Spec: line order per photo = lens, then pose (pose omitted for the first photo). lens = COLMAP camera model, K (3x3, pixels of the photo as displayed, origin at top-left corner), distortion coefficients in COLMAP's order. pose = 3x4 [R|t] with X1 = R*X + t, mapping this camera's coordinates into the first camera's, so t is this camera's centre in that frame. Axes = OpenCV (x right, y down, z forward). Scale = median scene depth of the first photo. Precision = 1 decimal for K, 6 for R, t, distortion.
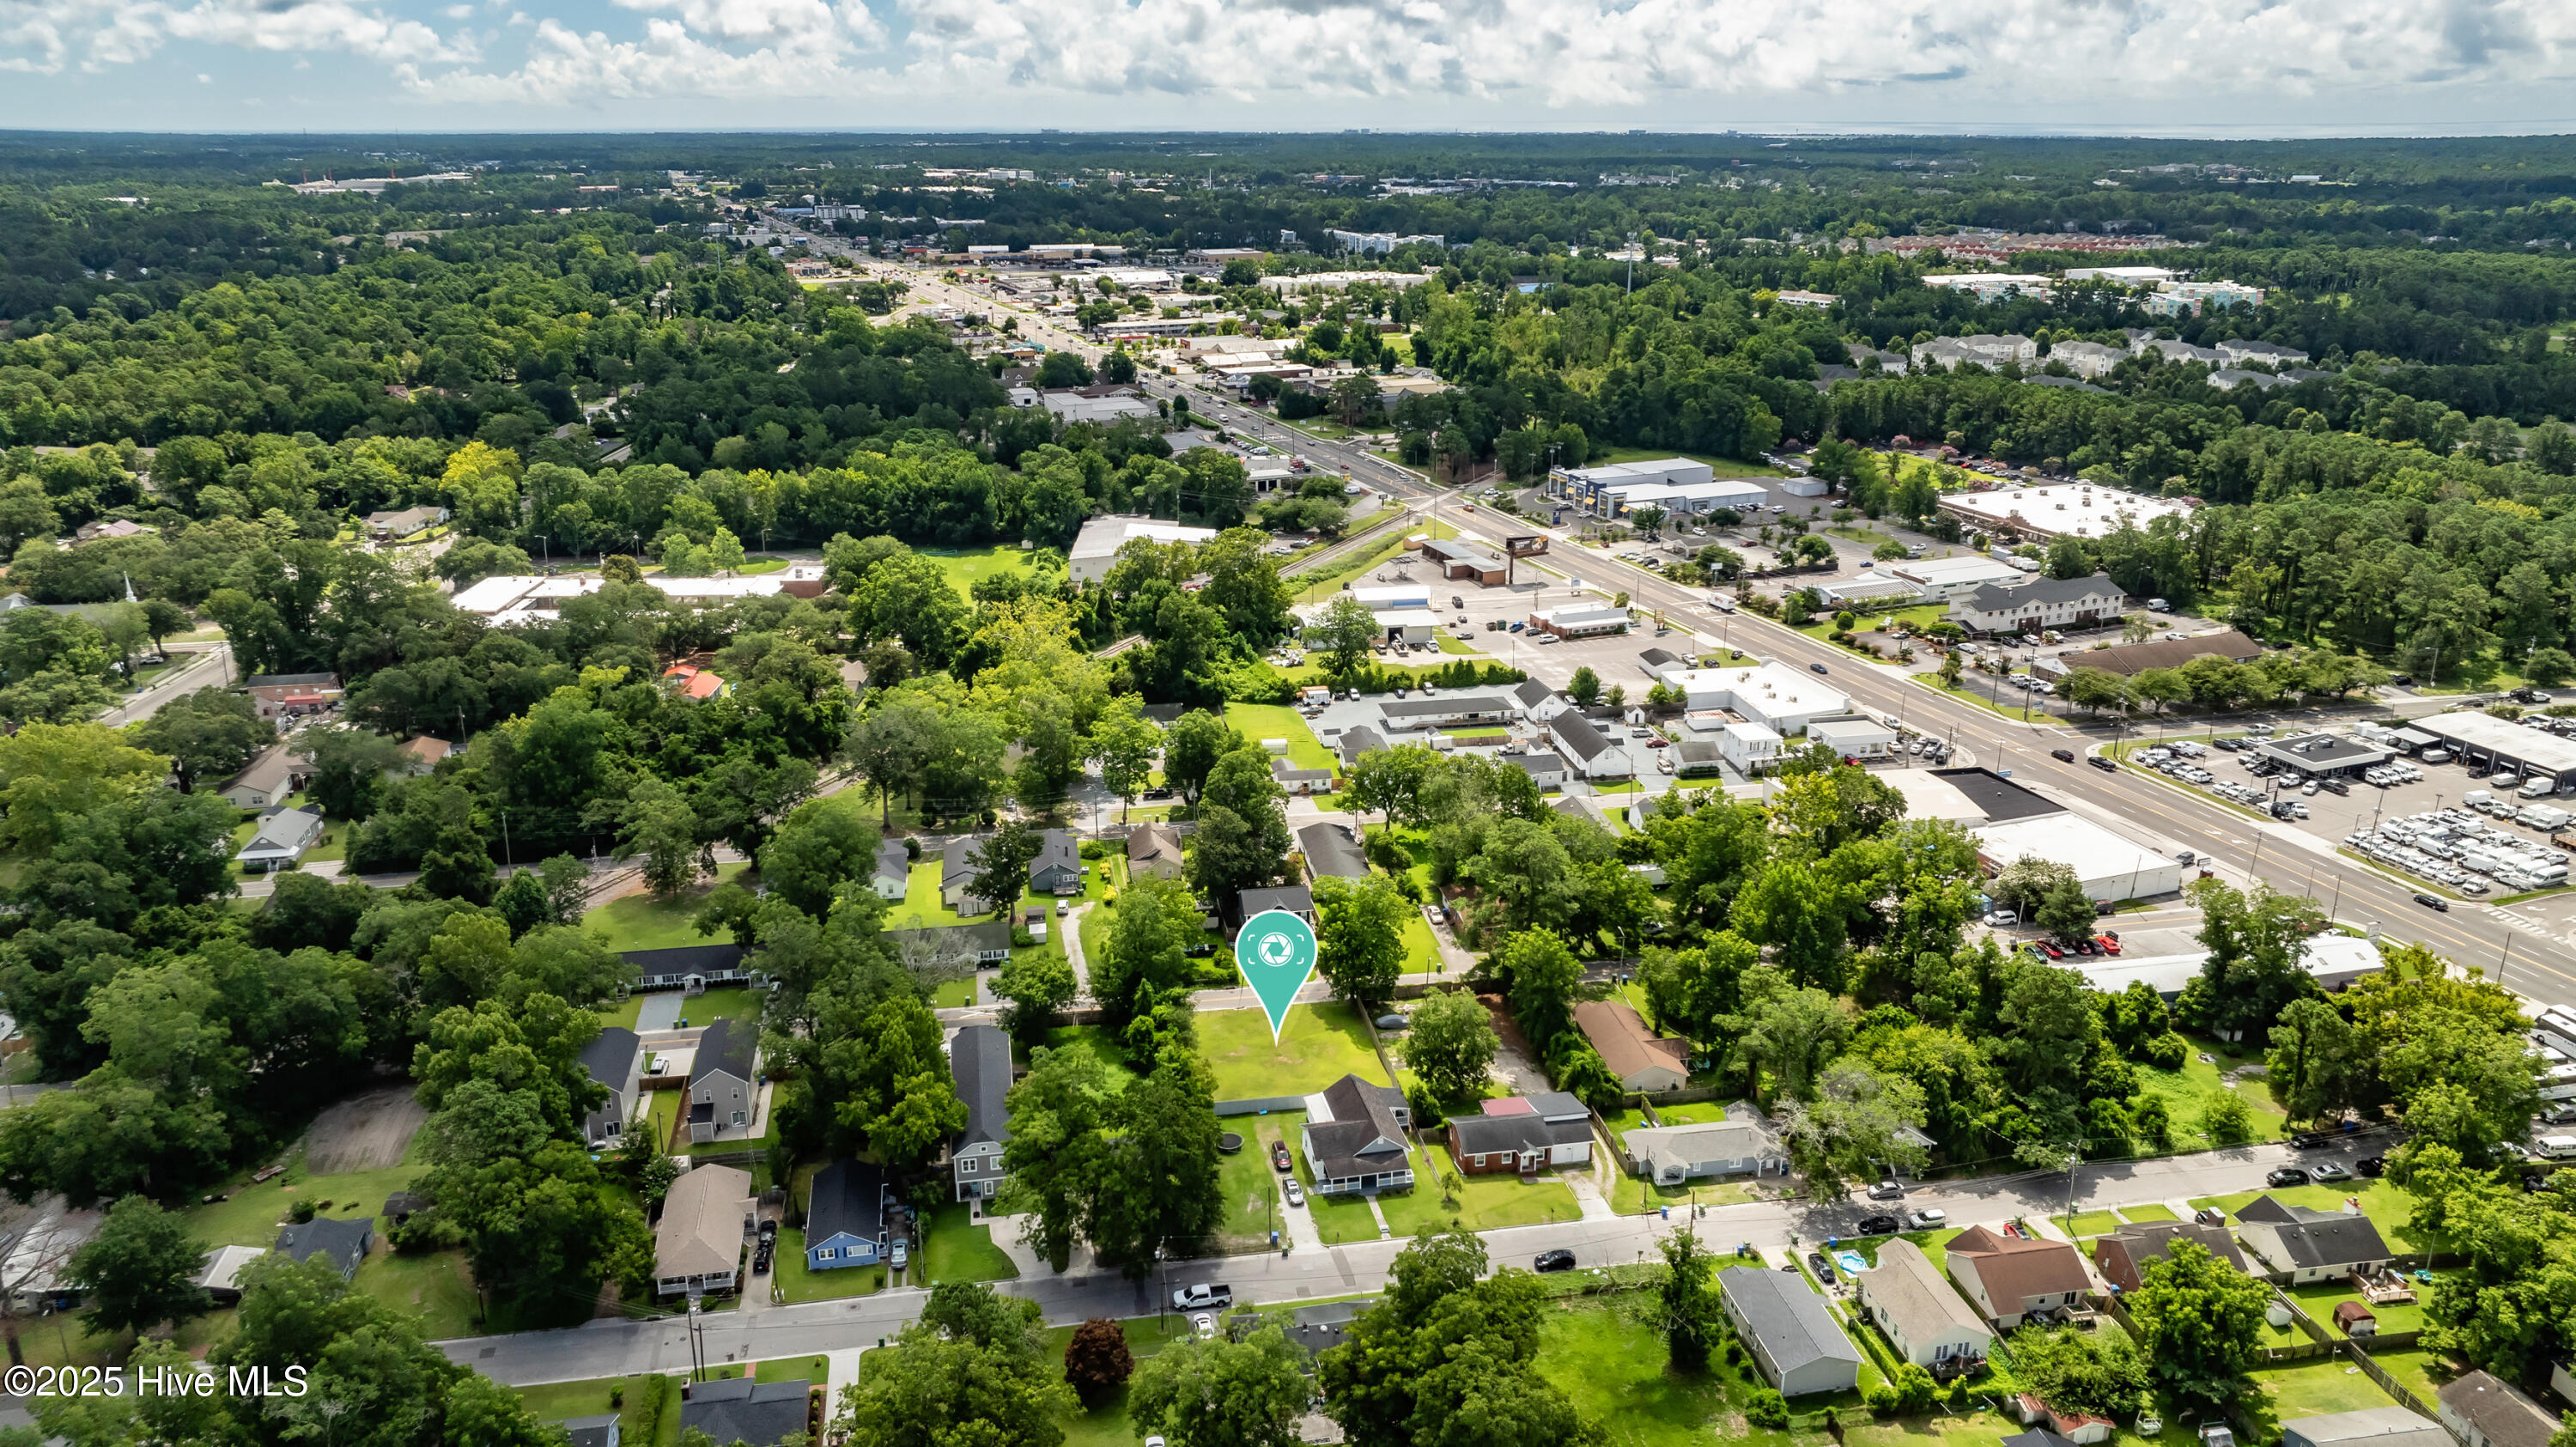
lens RADIAL K [[1813.4, 0, 1279.6], [0, 1813.4, 725.8], [0, 0, 1]] dist [-0.017201, -0.000233]
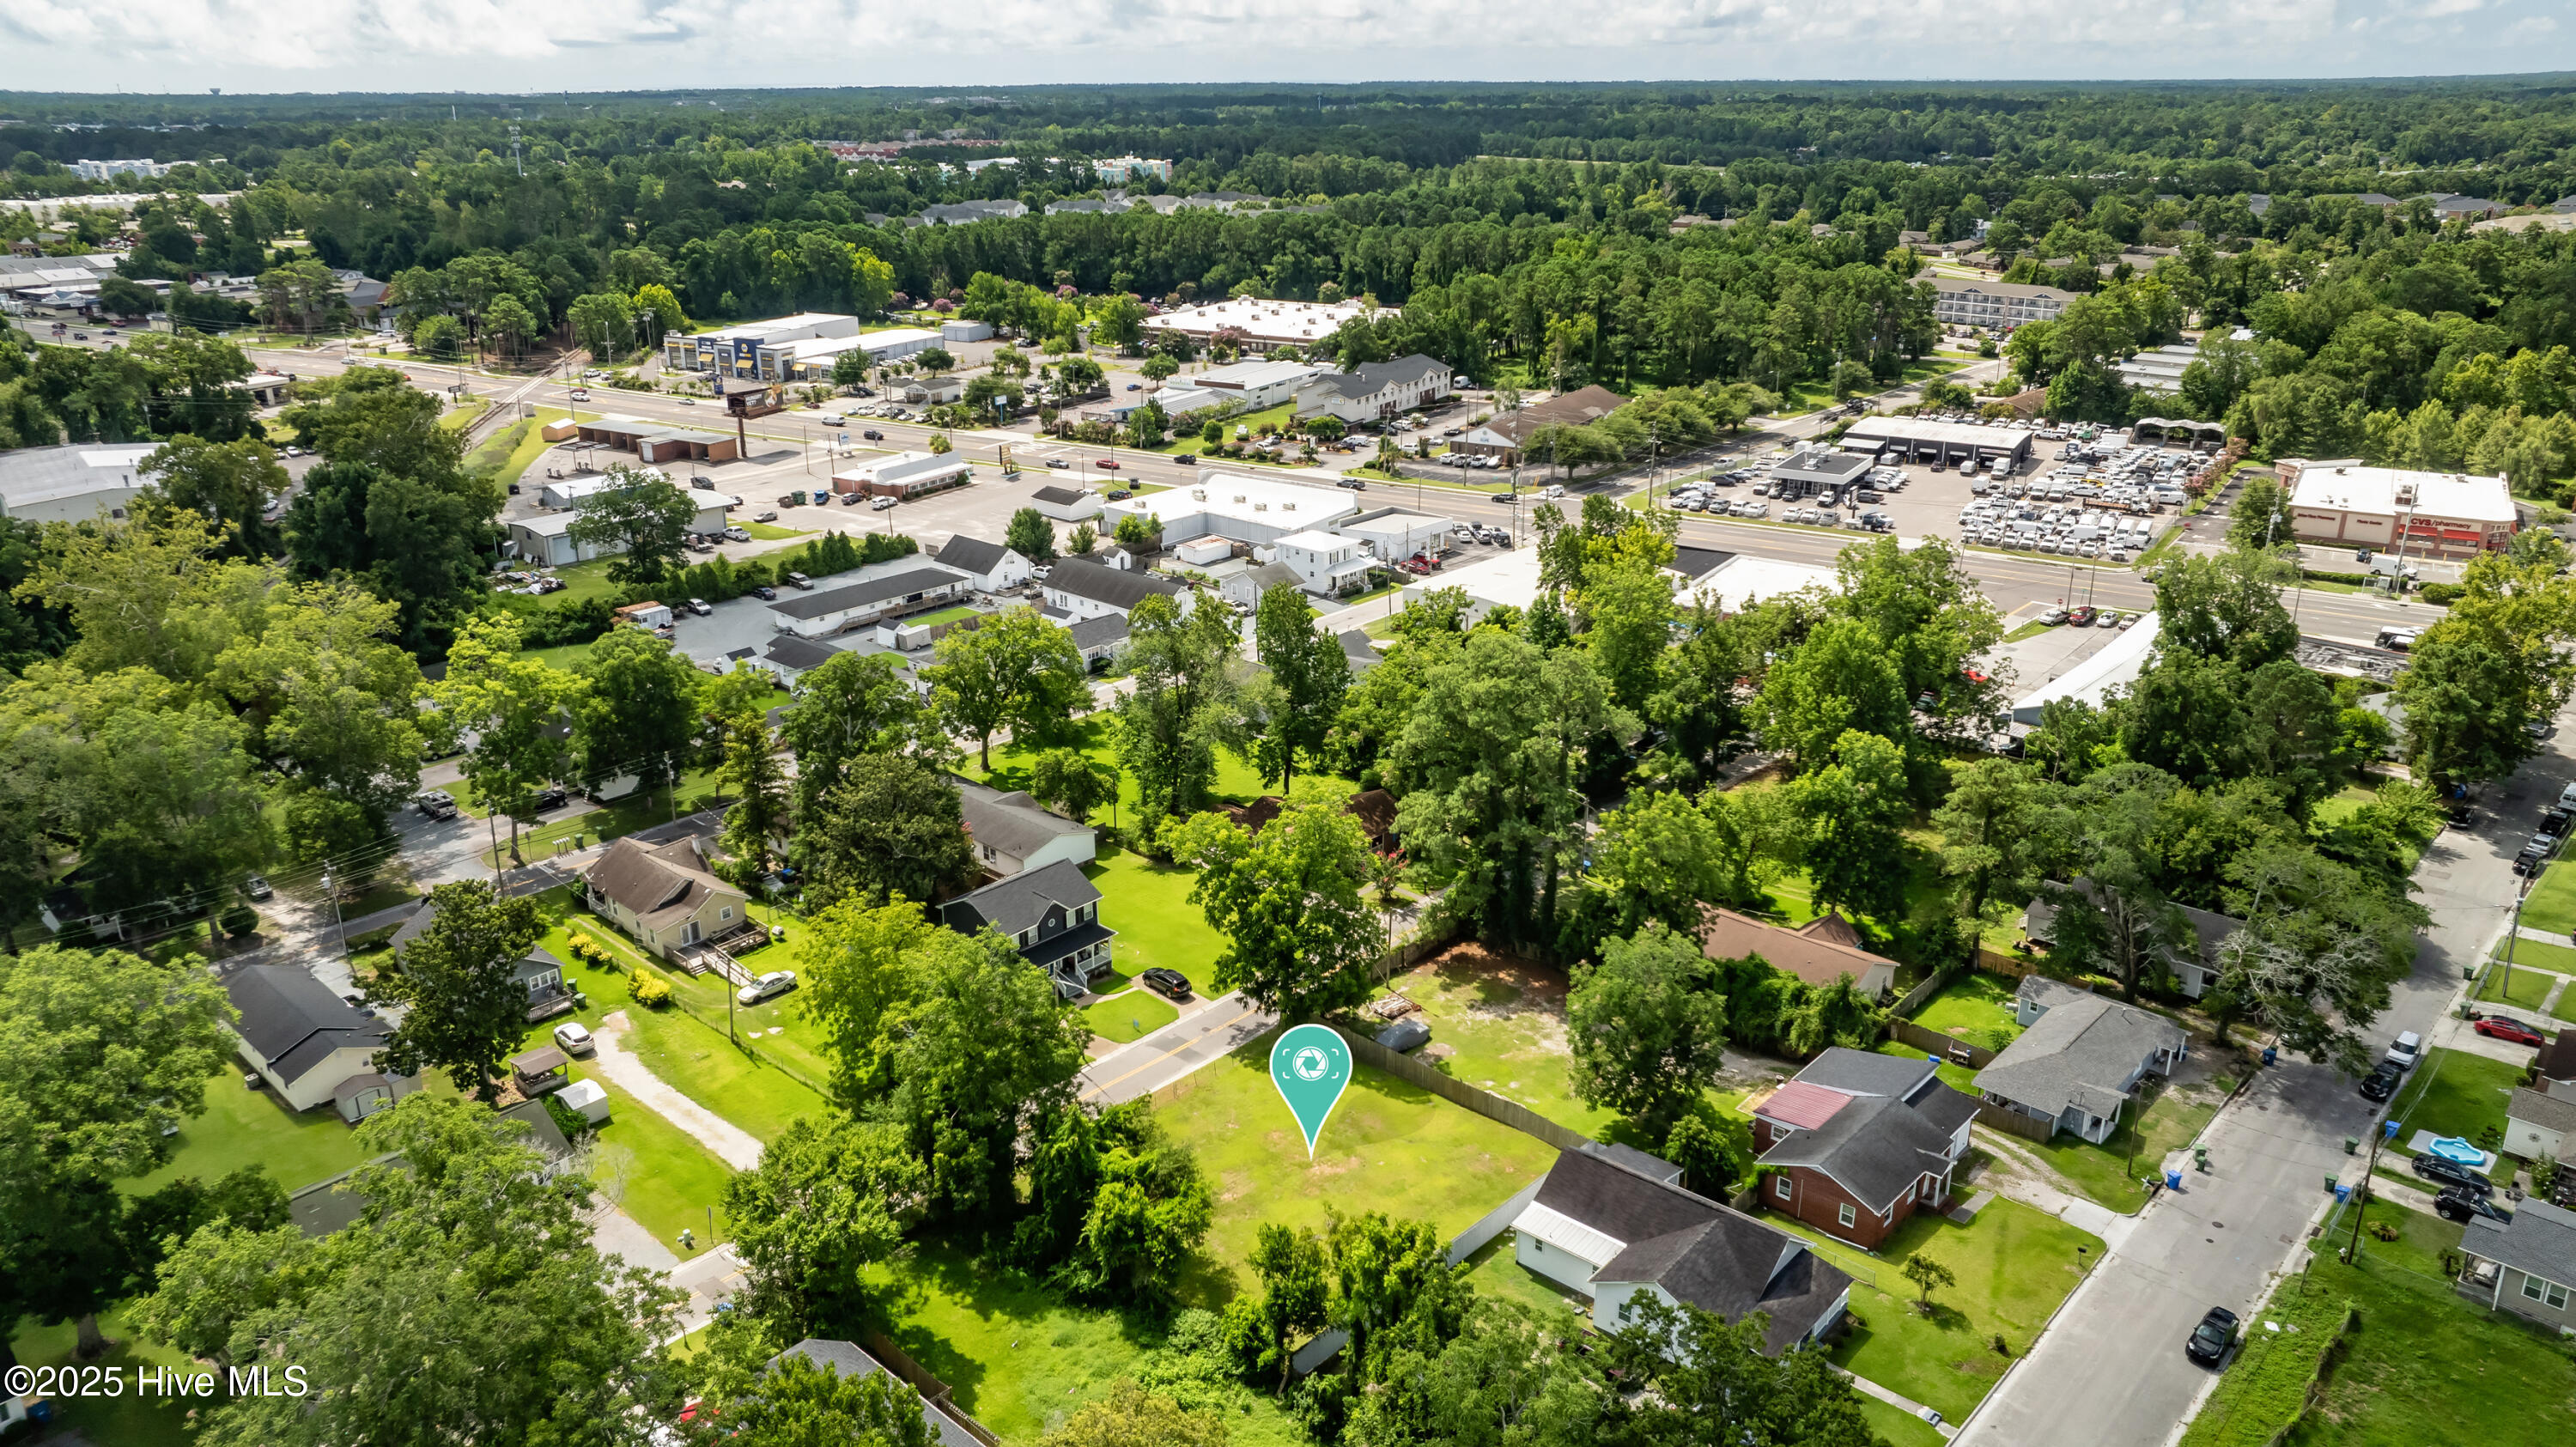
lens RADIAL K [[1813.4, 0, 1279.6], [0, 1813.4, 725.8], [0, 0, 1]] dist [-0.017201, -0.000233]
pose [[0.797651, -0.207199, 0.566411, -0.165566], [0.197617, 0.977080, 0.079131, 0.013621], [-0.569825, 0.048813, 0.820315, 0.368135]]
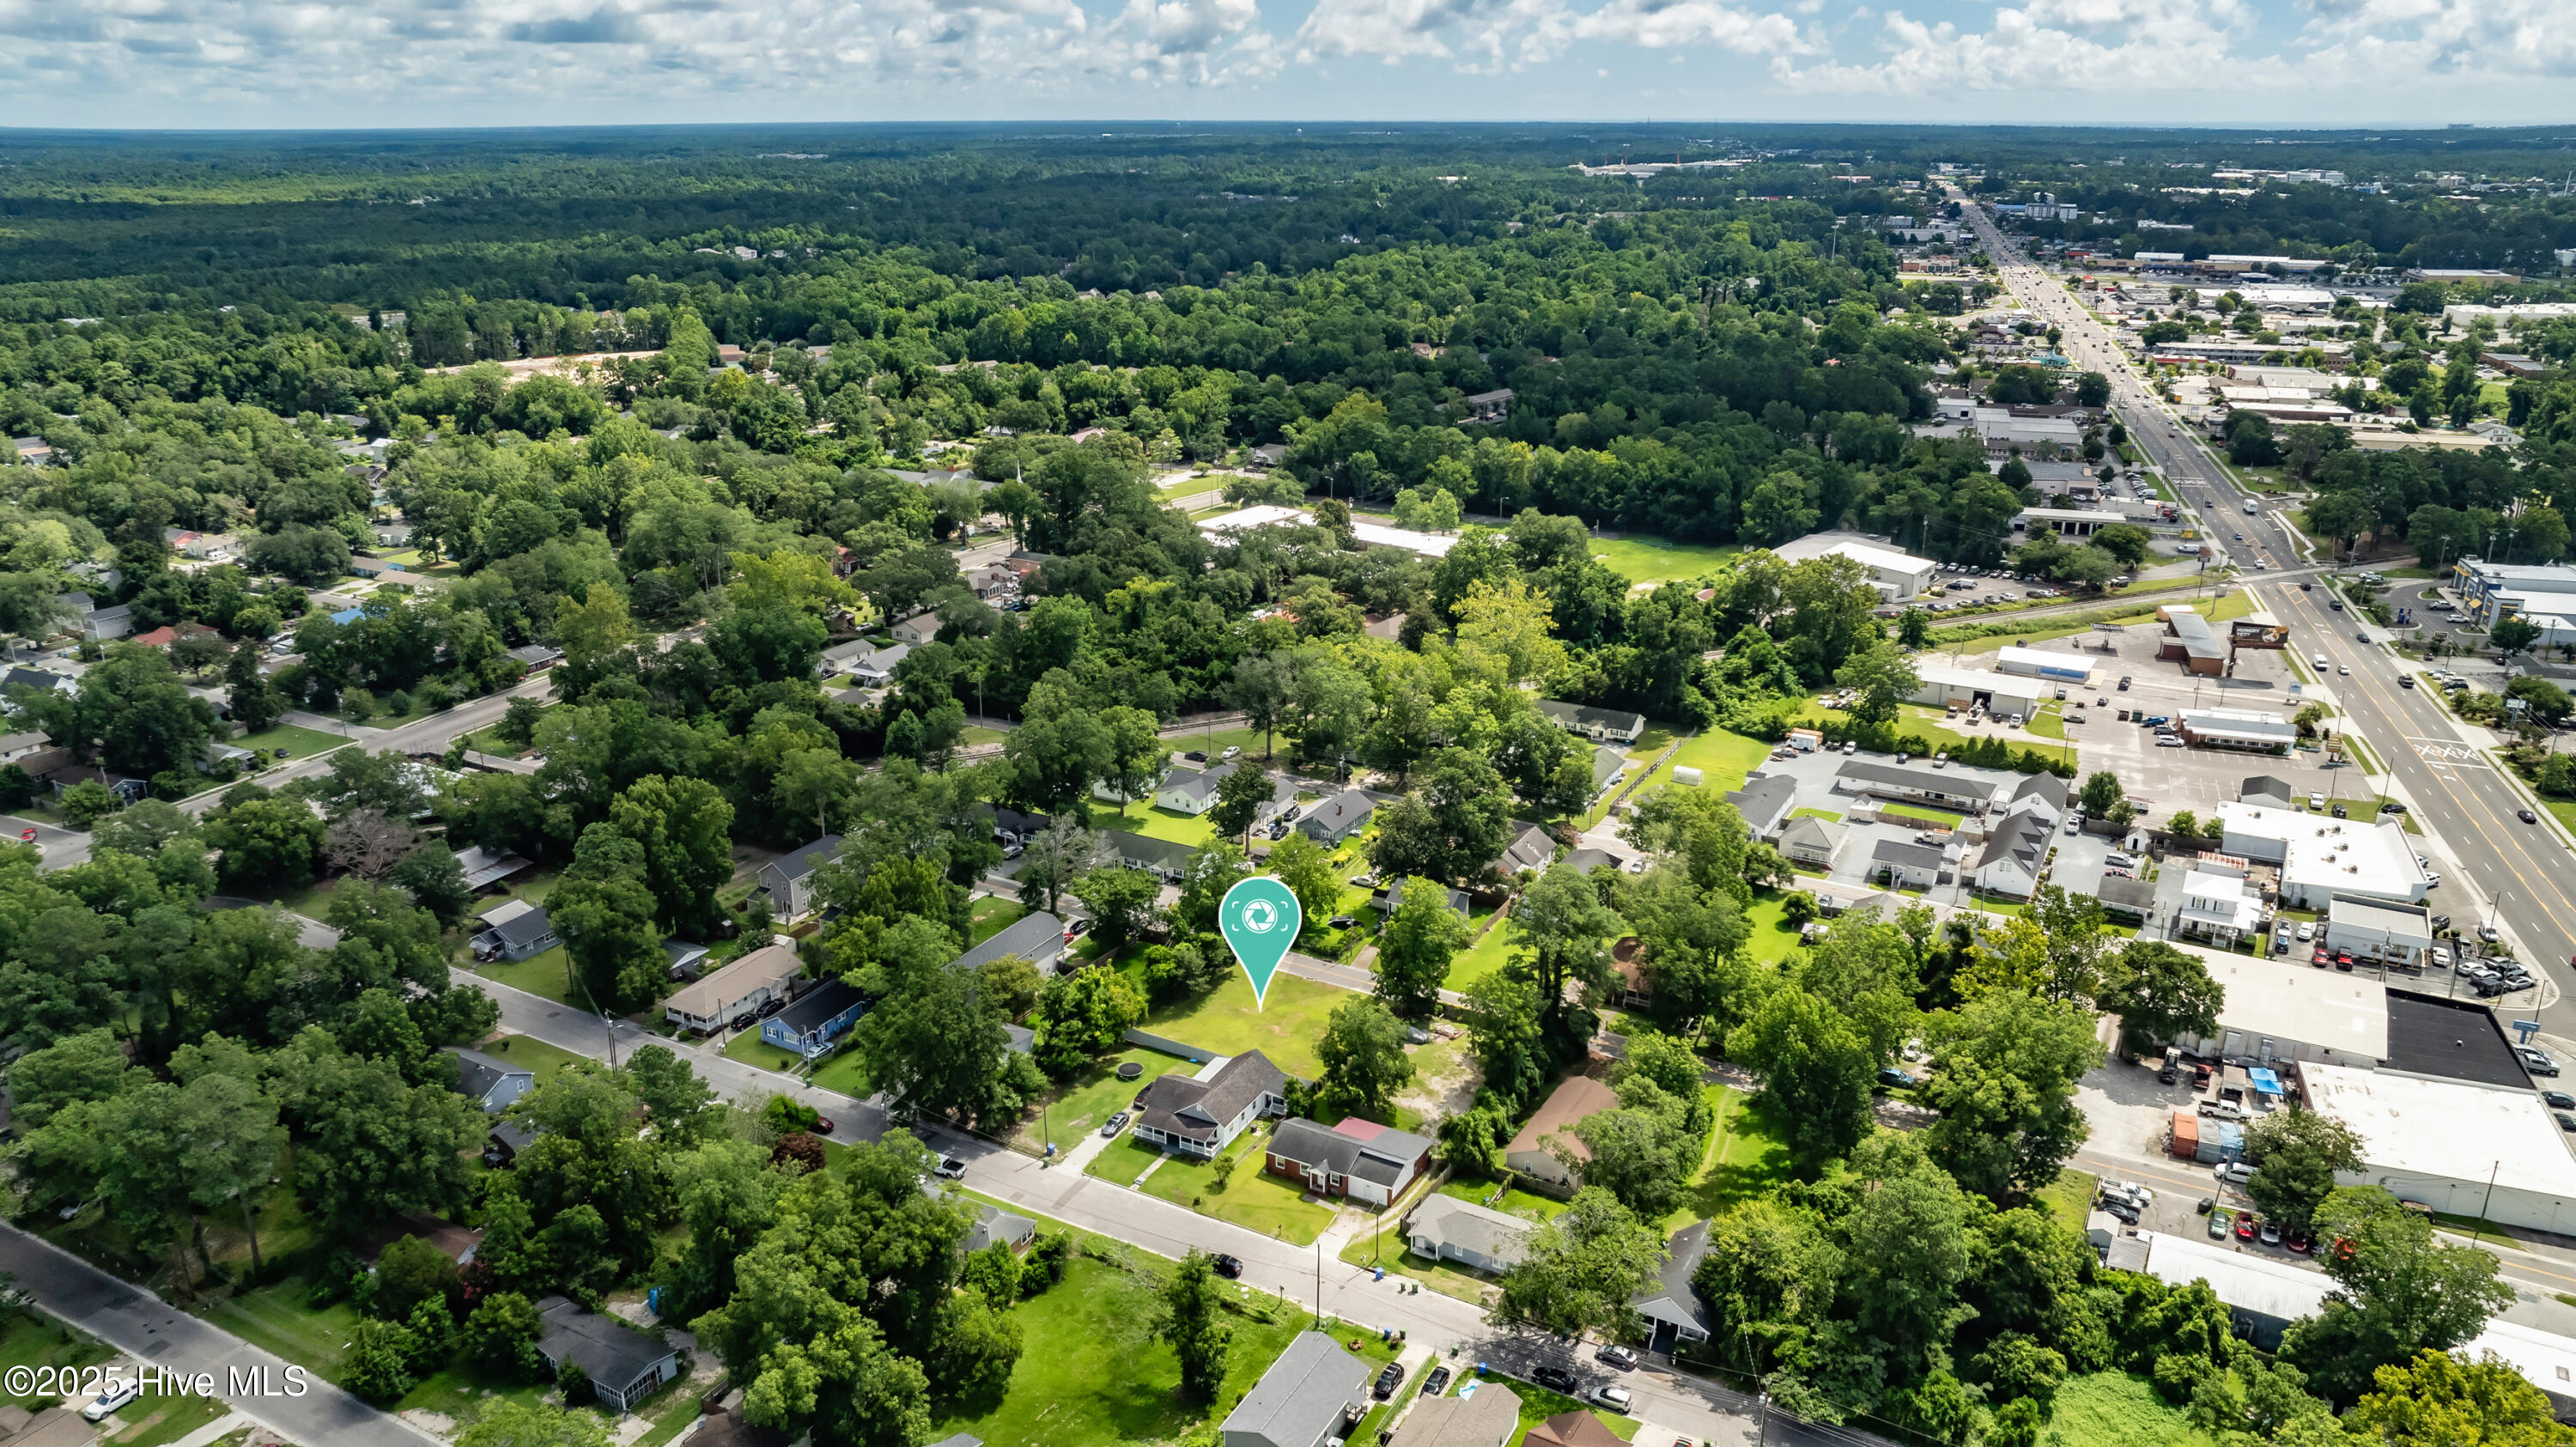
lens RADIAL K [[1813.4, 0, 1279.6], [0, 1813.4, 725.8], [0, 0, 1]] dist [-0.017201, -0.000233]
pose [[0.771637, 0.202802, -0.602867, 0.367451], [-0.200427, 0.977049, 0.072140, -0.036519], [0.603661, 0.065164, 0.794574, 0.107672]]
